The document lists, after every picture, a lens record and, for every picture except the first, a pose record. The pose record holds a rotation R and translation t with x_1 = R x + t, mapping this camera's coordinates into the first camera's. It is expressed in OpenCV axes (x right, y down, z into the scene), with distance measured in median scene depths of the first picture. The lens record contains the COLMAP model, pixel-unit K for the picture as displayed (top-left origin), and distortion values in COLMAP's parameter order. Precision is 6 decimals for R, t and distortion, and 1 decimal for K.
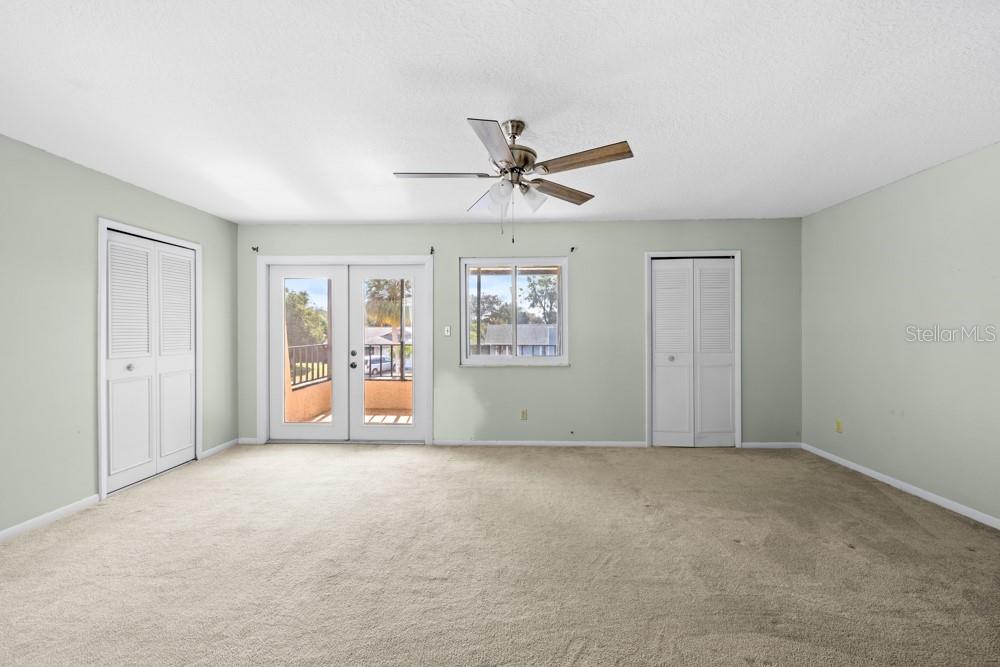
lens RADIAL K [[426.6, 0, 489.1], [0, 426.6, 333.5], [0, 0, 1]] dist [0.001071, 0.000377]
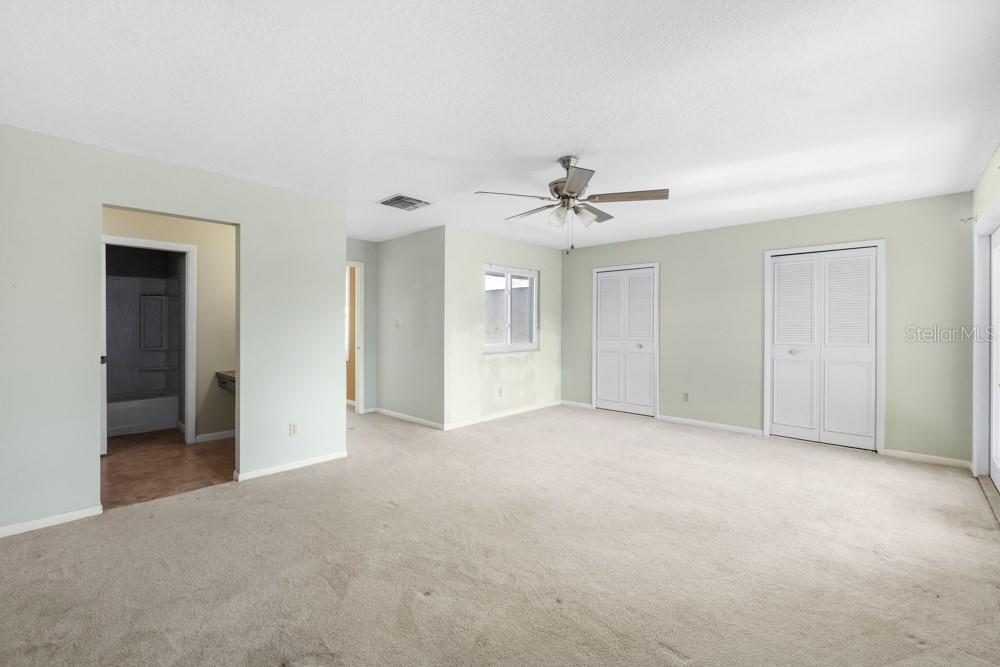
lens RADIAL K [[426.6, 0, 506.4], [0, 426.6, 324.2], [0, 0, 1]] dist [0.001071, 0.000377]
pose [[-0.638511, 0.000361, -0.769613, 0.622414], [-0.008972, 0.999928, 0.007913, -0.009036], [0.769561, 0.011958, -0.638462, 0.917127]]
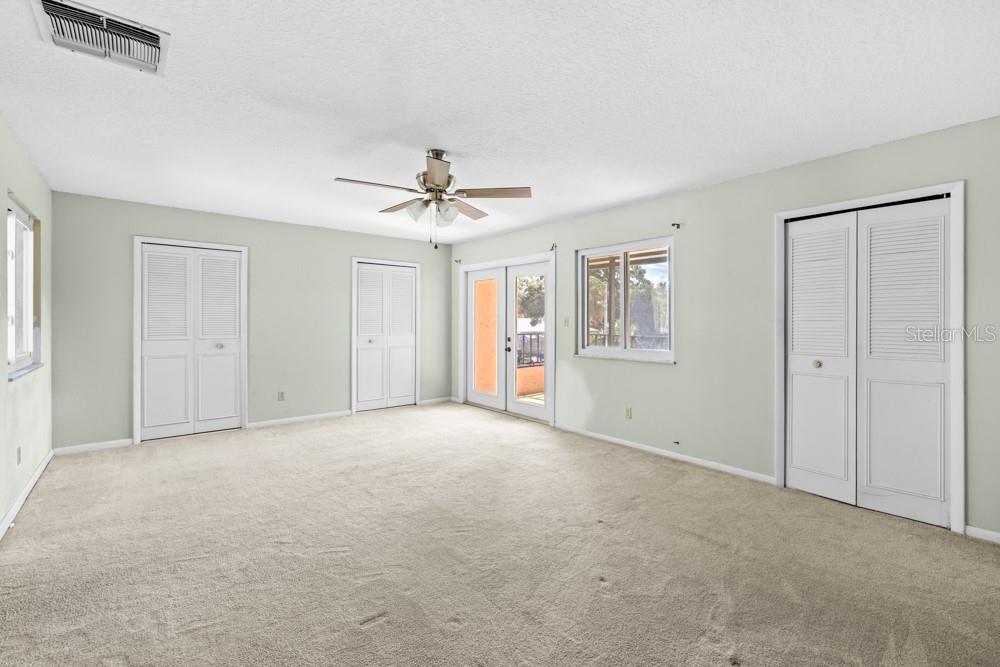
lens RADIAL K [[426.6, 0, 491.3], [0, 426.6, 326.1], [0, 0, 1]] dist [0.001071, 0.000377]
pose [[0.670133, 0.014329, -0.742103, 0.591575], [-0.012170, 0.999891, 0.008317, -0.001456], [0.742141, 0.003457, 0.670234, 0.167066]]
